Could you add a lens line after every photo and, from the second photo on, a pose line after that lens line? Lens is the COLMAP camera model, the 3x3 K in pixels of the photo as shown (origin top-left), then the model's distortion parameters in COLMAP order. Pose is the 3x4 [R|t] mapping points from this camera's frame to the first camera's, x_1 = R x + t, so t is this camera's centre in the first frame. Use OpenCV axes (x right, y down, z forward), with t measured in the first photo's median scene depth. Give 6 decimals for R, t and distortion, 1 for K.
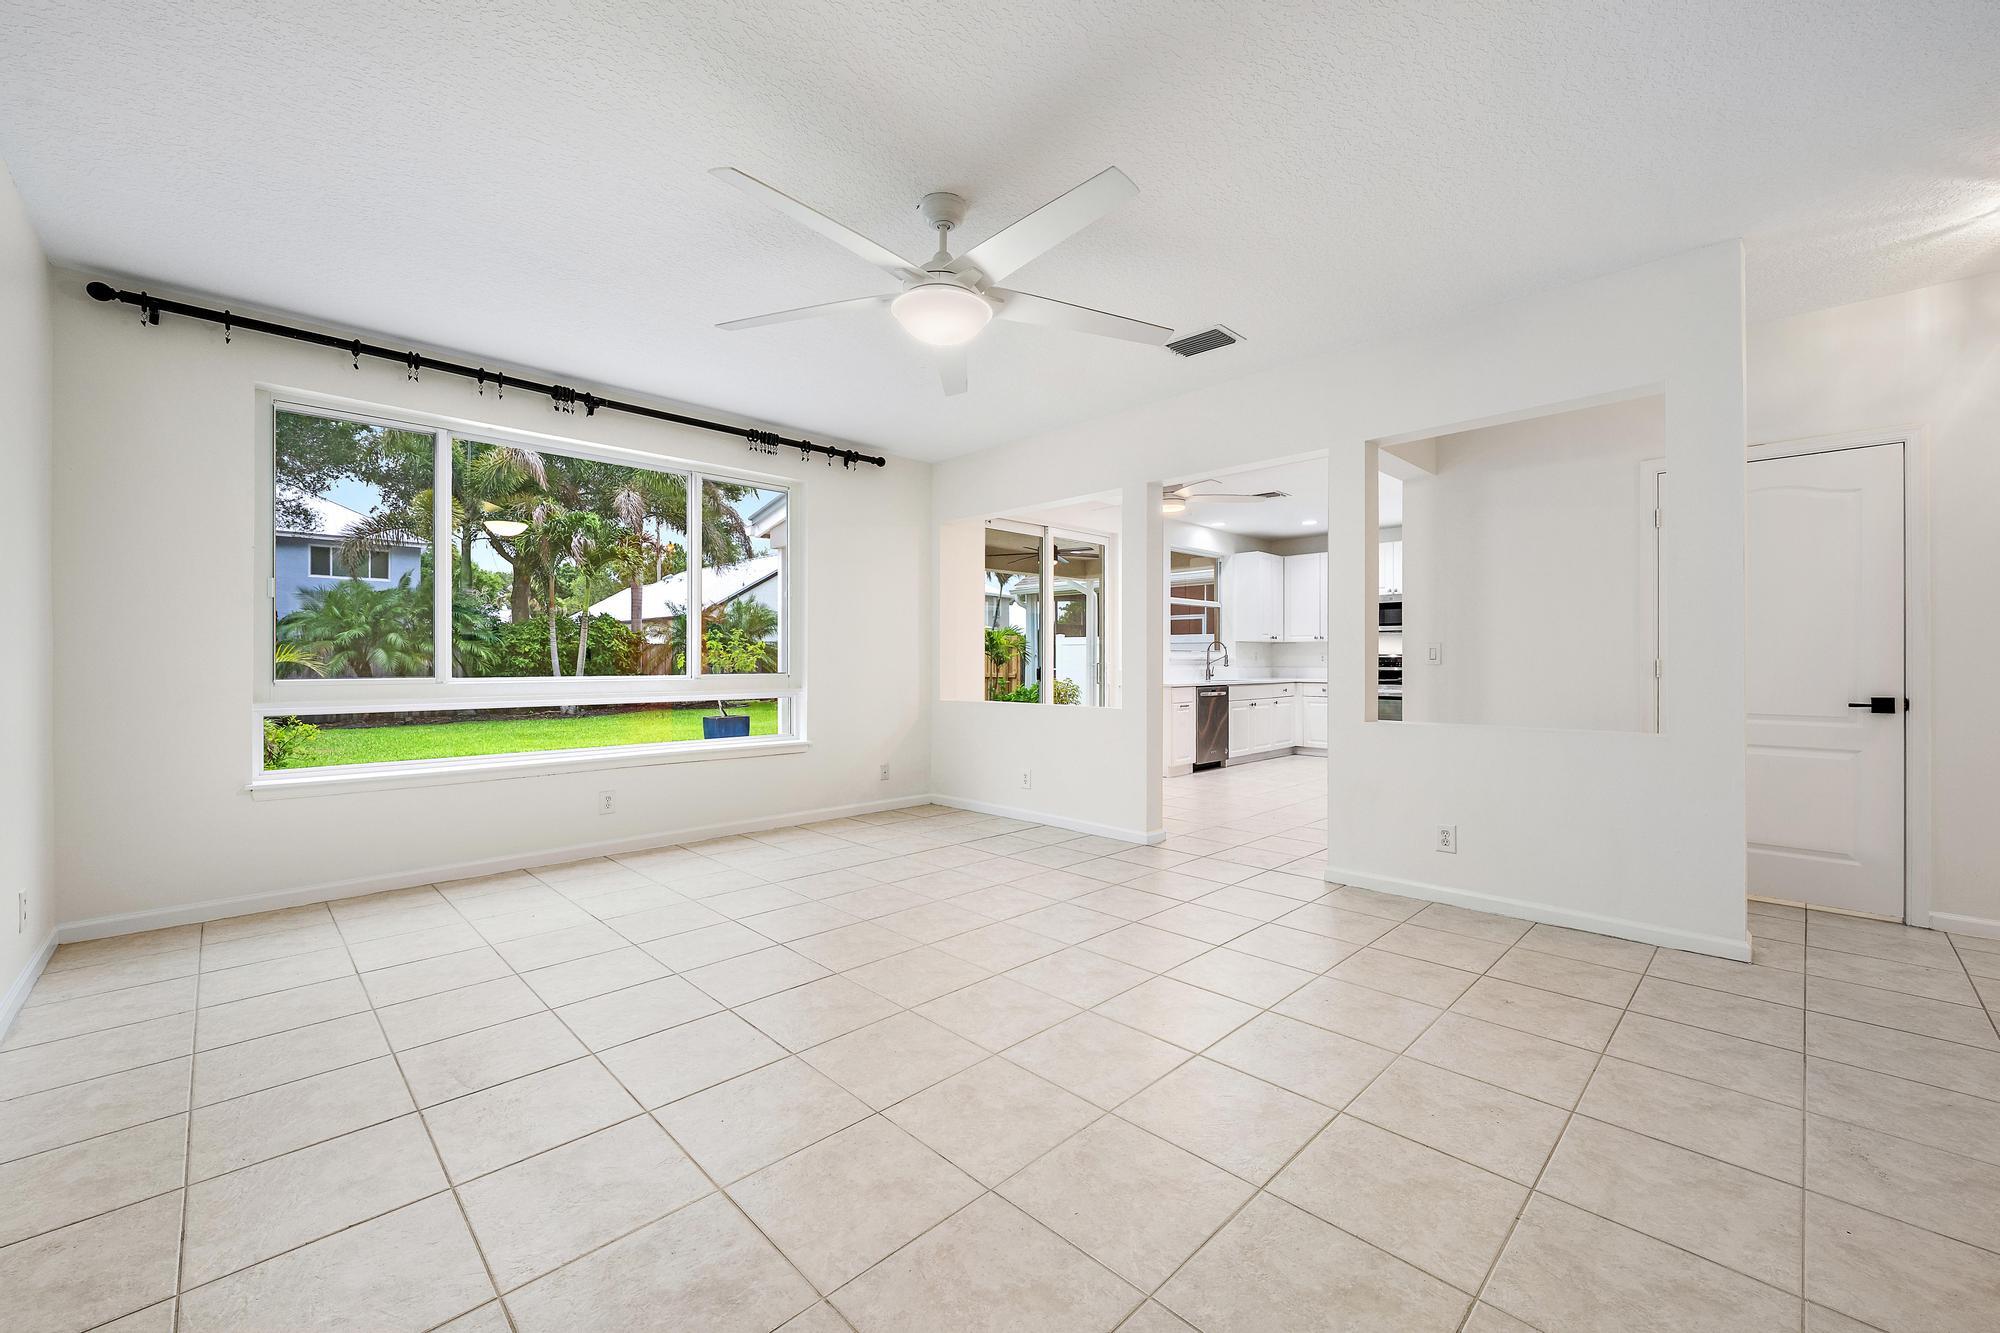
lens RADIAL K [[777.7, 0, 1014.2], [0, 777.7, 666.1], [0, 0, 1]] dist [-0.000629, -0.000085]
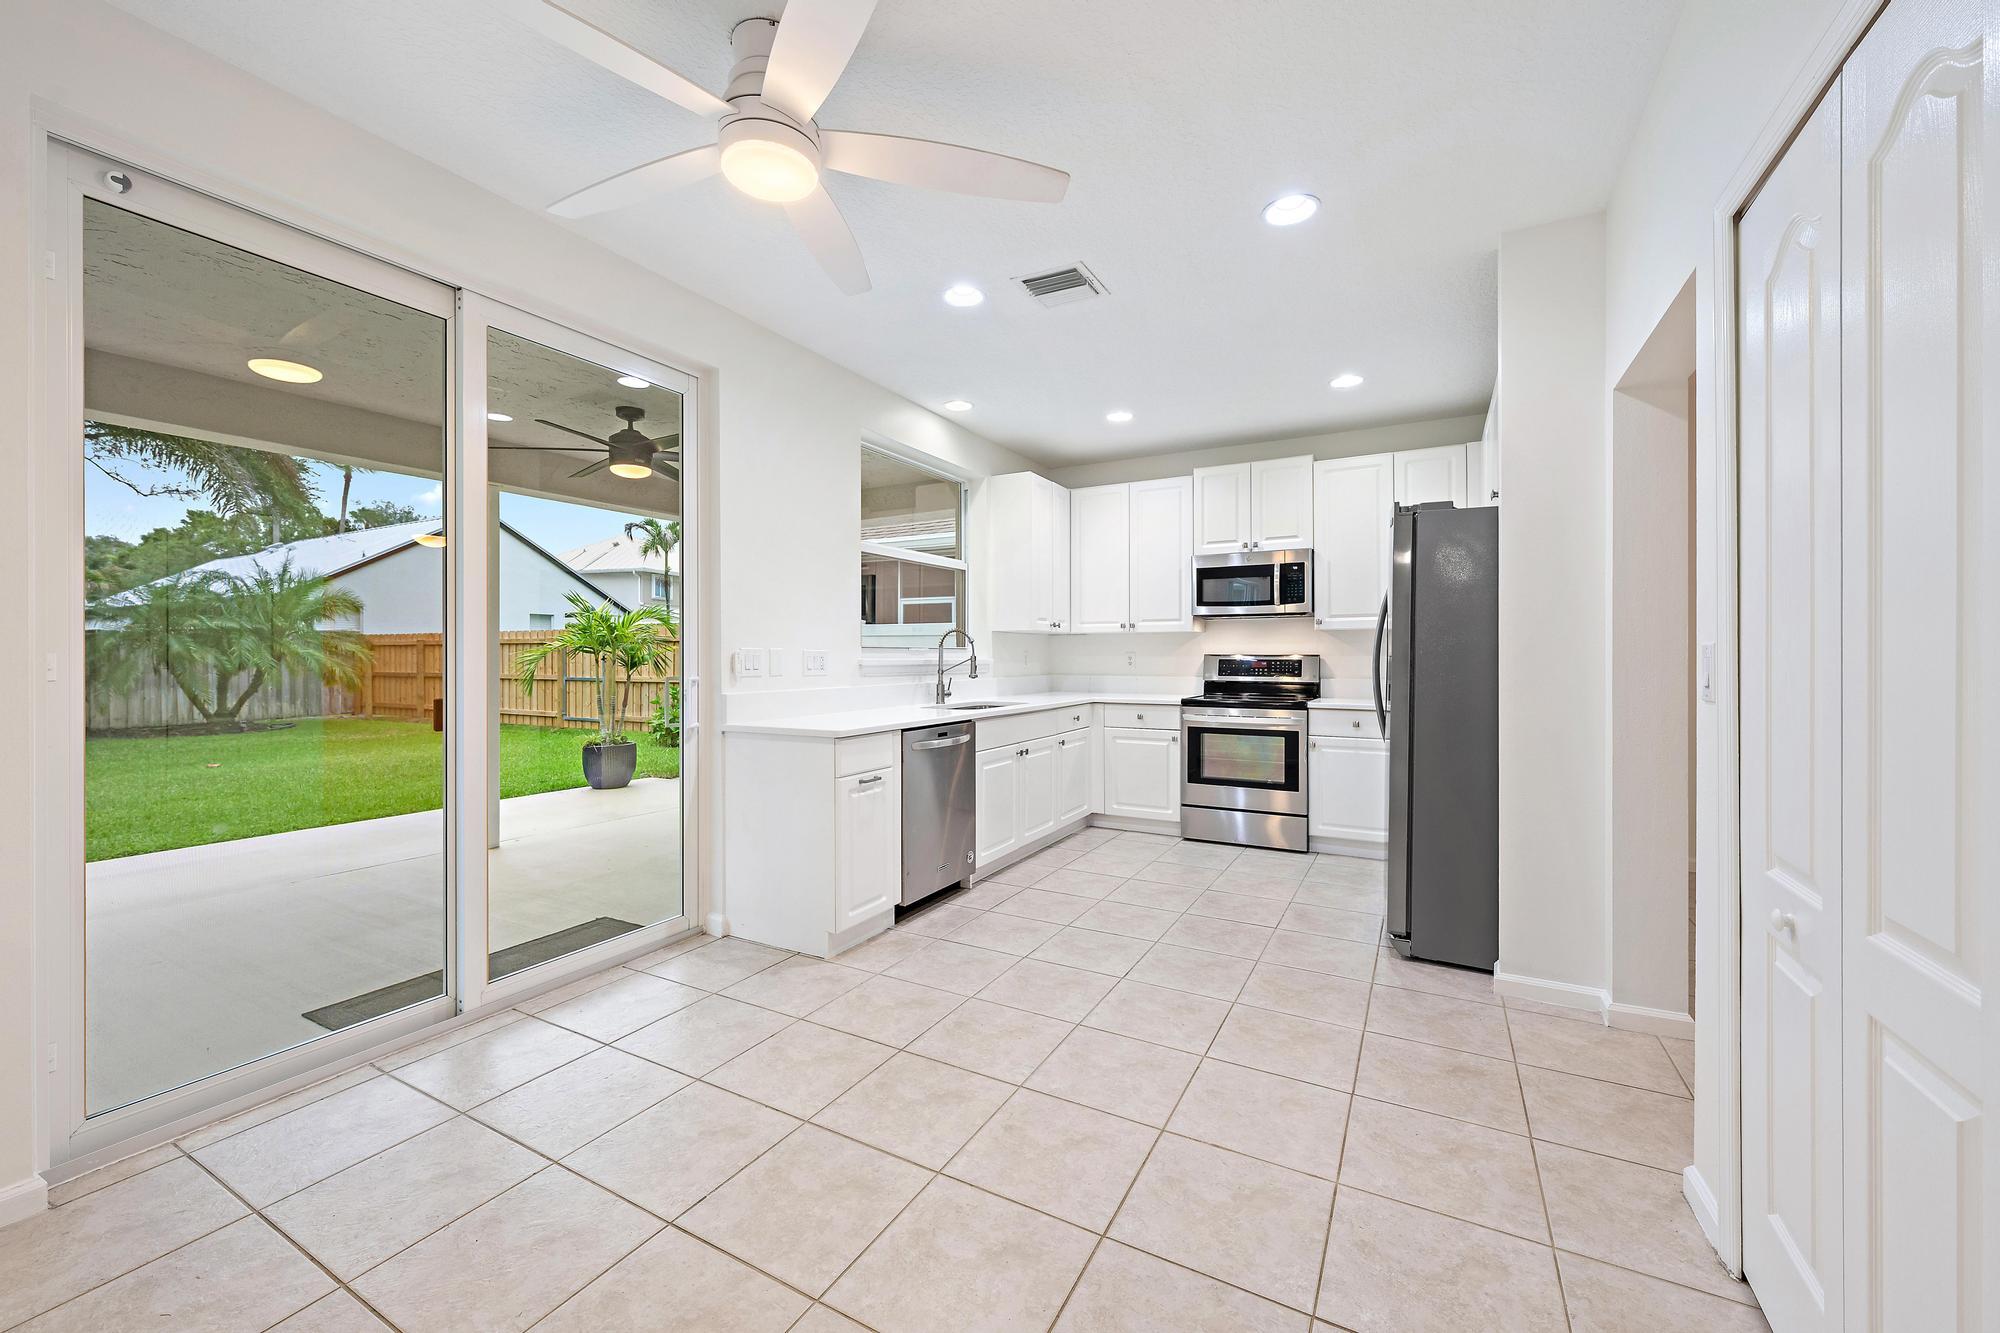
lens RADIAL K [[777.7, 0, 994.8], [0, 777.7, 658.6], [0, 0, 1]] dist [-0.000629, -0.000085]
pose [[0.962783, -0.000071, 0.270277, 0.142446], [0.000690, 0.999997, -0.002194, -0.011436], [-0.270276, 0.002298, 0.962780, 0.483543]]
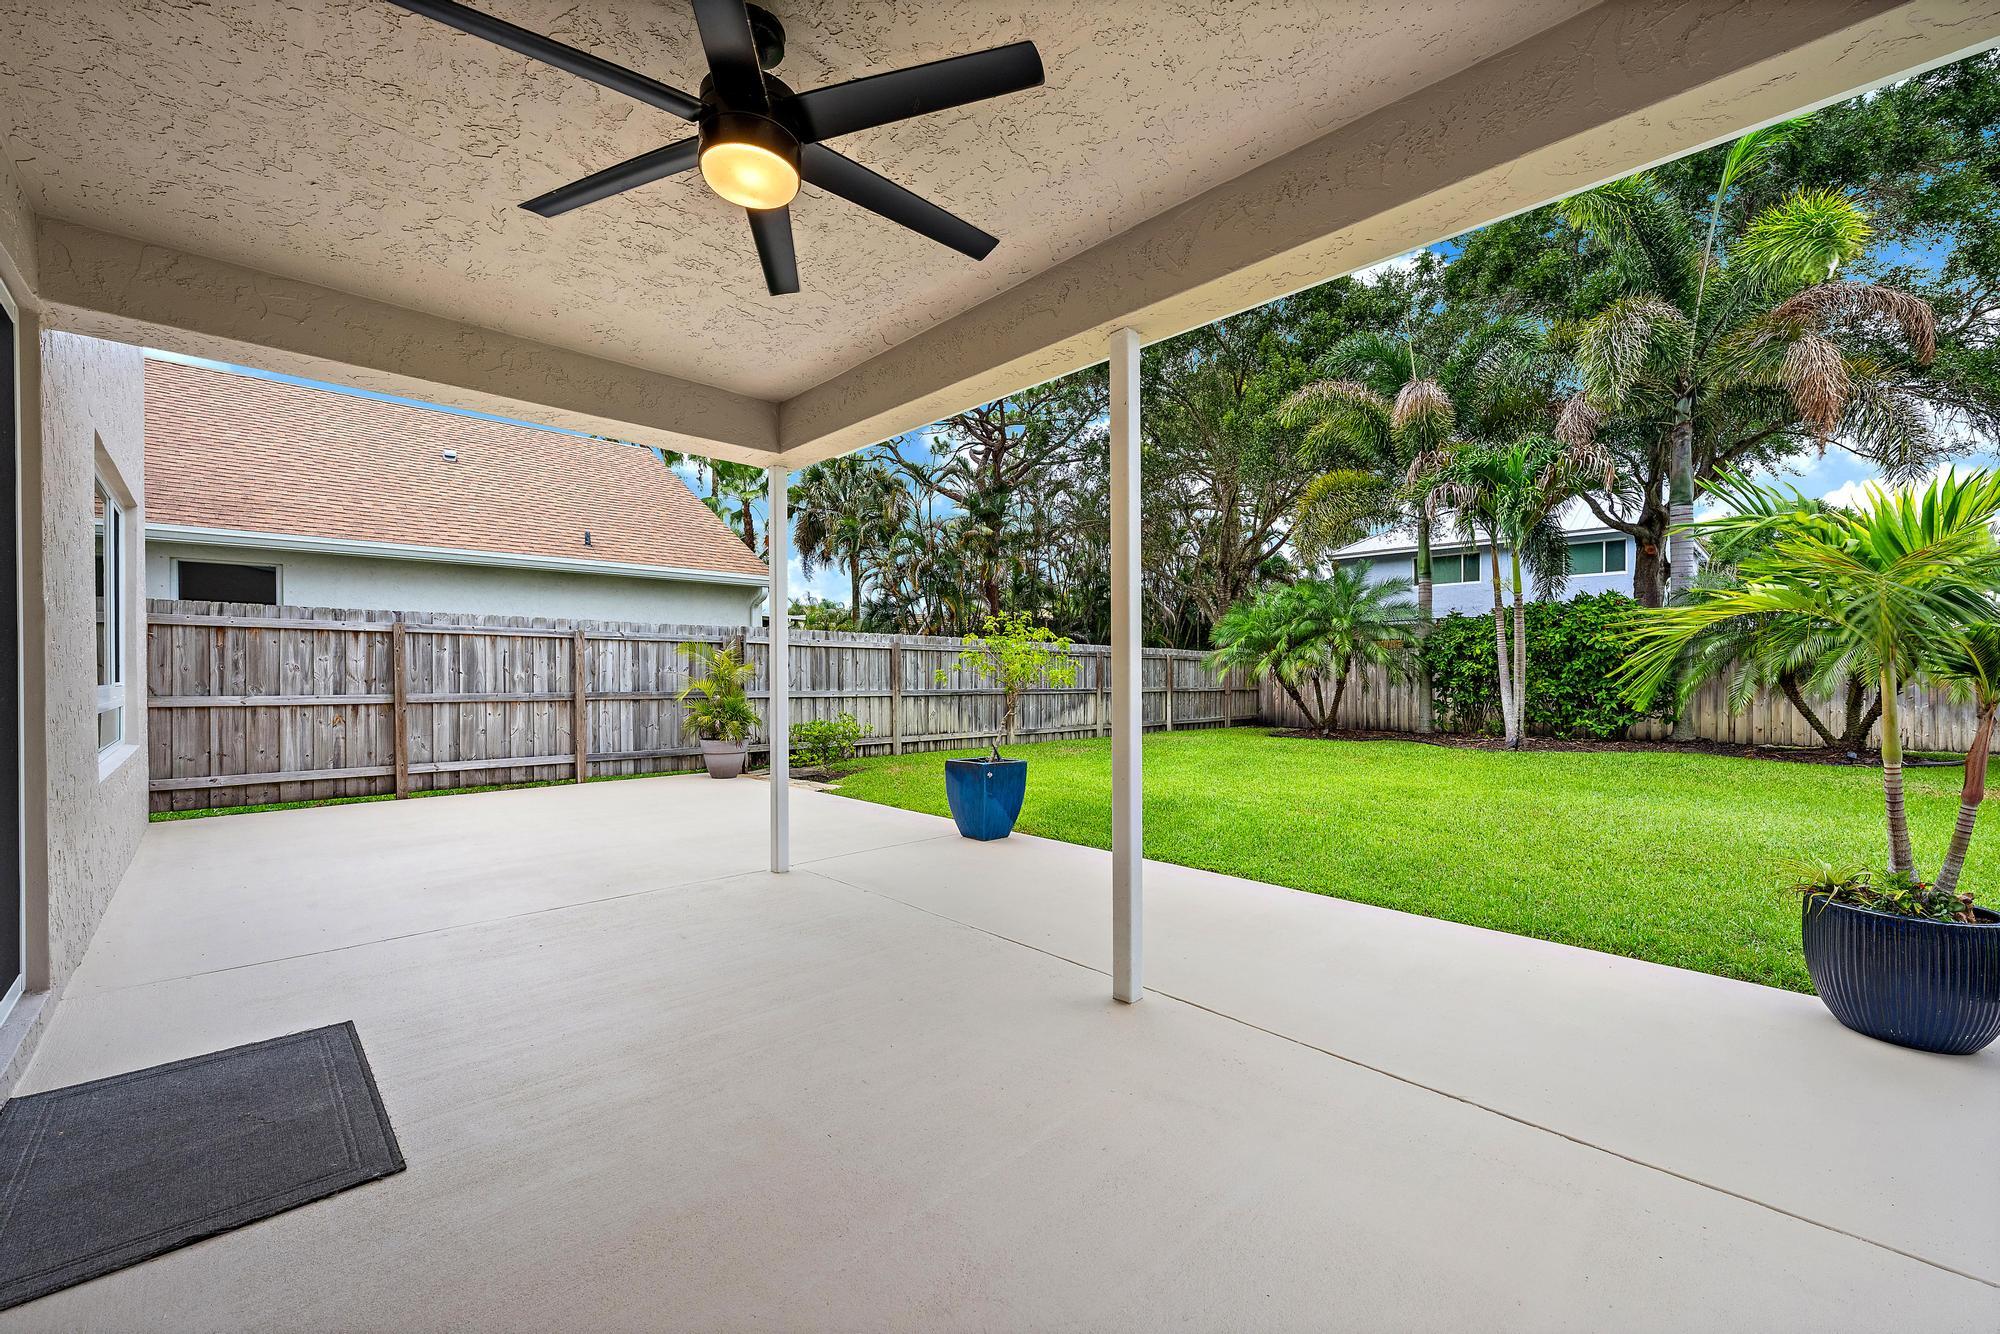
lens RADIAL K [[777.7, 0, 1015.5], [0, 777.7, 673.5], [0, 0, 1]] dist [-0.000629, -0.000085]
pose [[-0.015748, 0.006038, -0.999858, 0.251060], [-0.001348, 0.999981, 0.006060, -0.007158], [0.999875, 0.001443, -0.015739, 1.151624]]
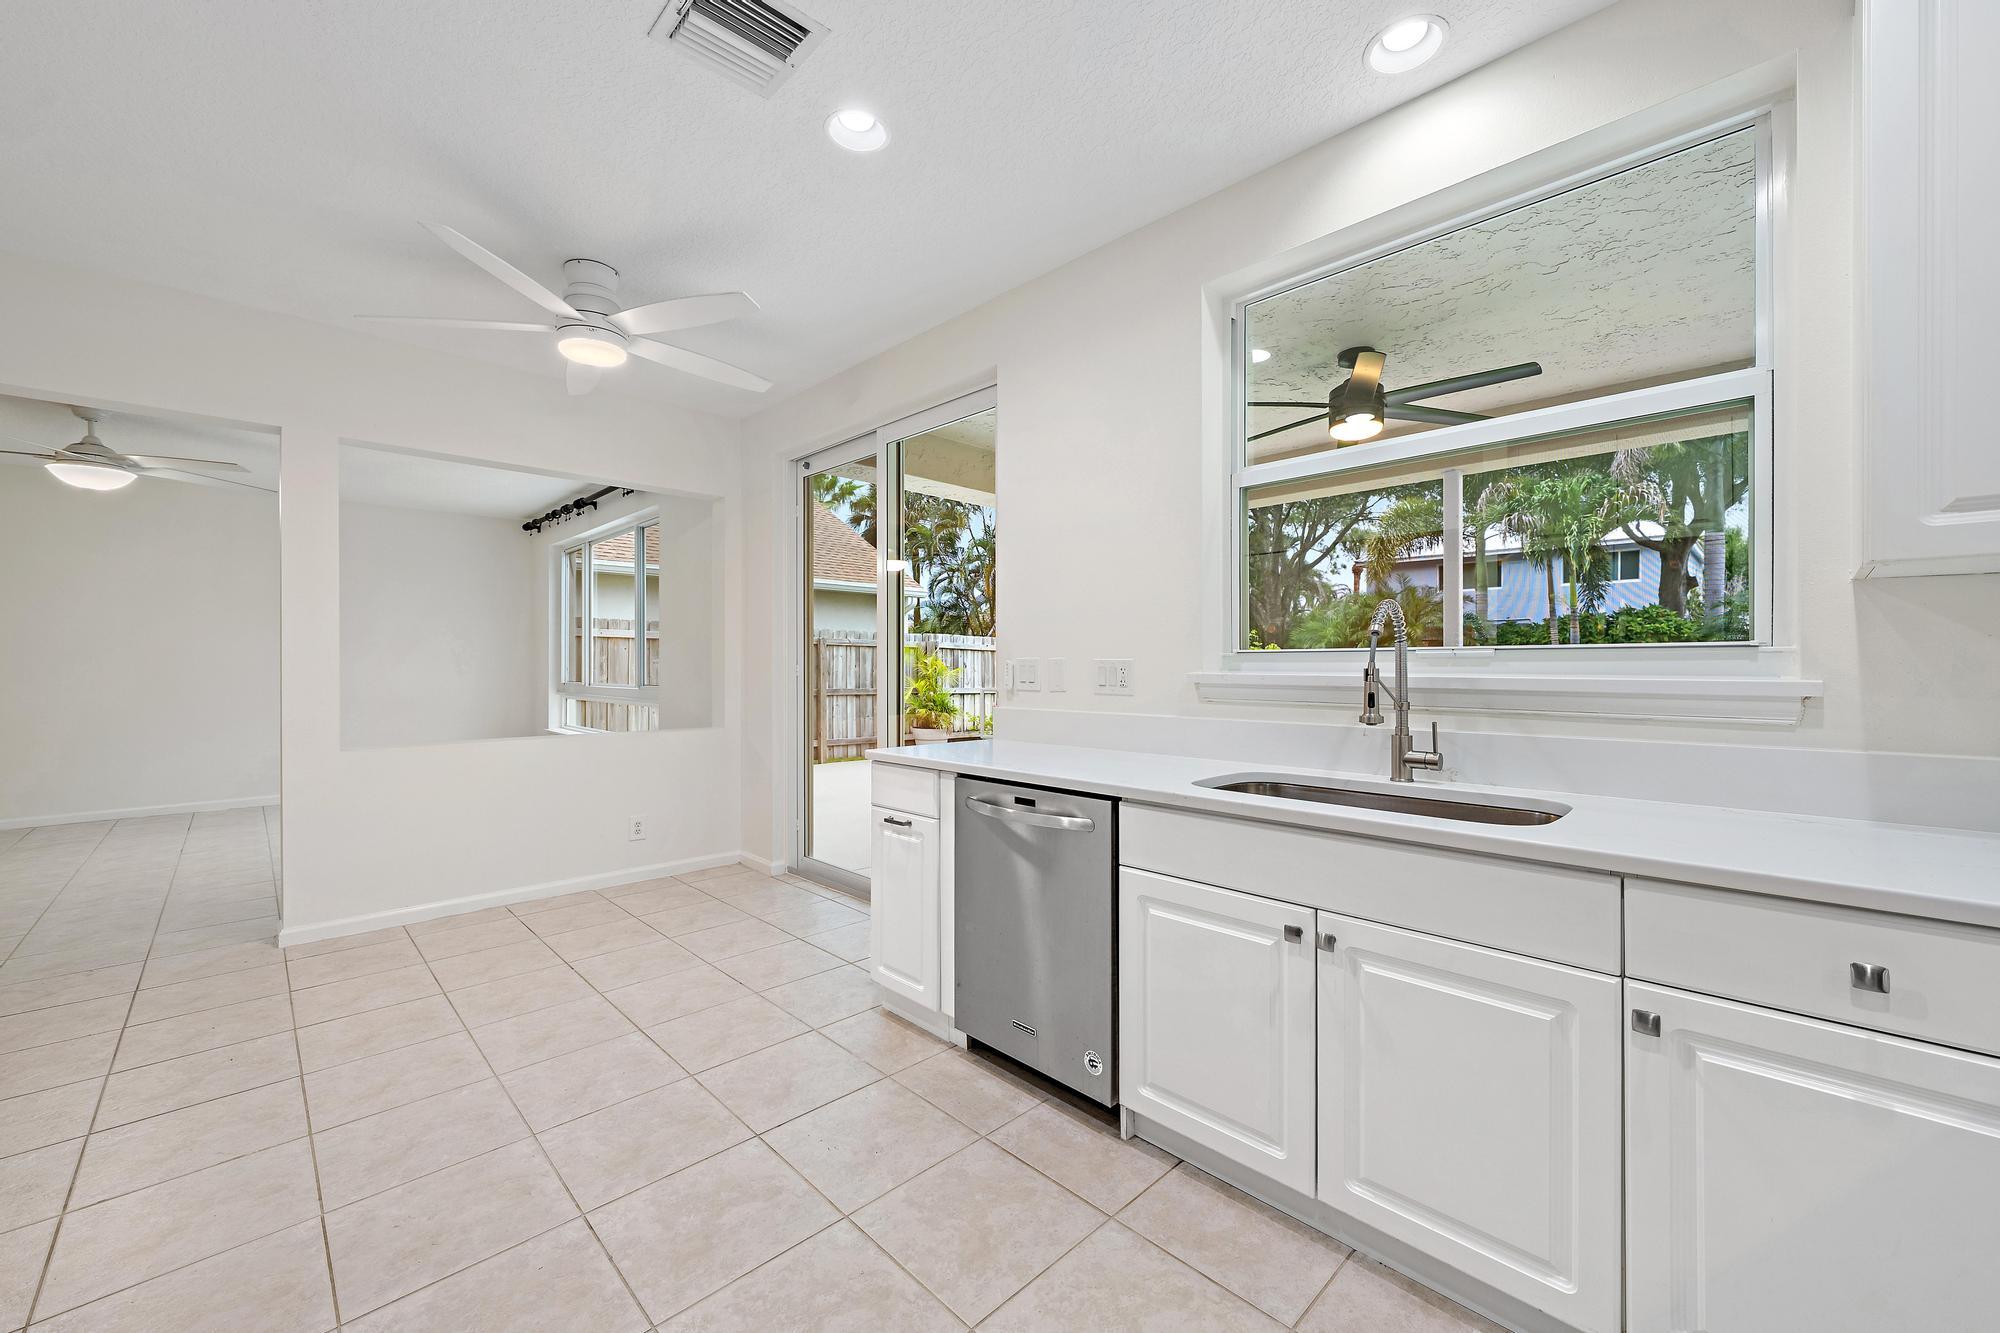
lens RADIAL K [[777.7, 0, 1005.8], [0, 777.7, 667.7], [0, 0, 1]] dist [-0.000629, -0.000085]
pose [[-0.010531, 0.003171, -0.999940, 0.464579], [-0.004998, 0.999982, 0.003224, -0.014314], [0.999932, 0.005032, -0.010515, 0.879184]]
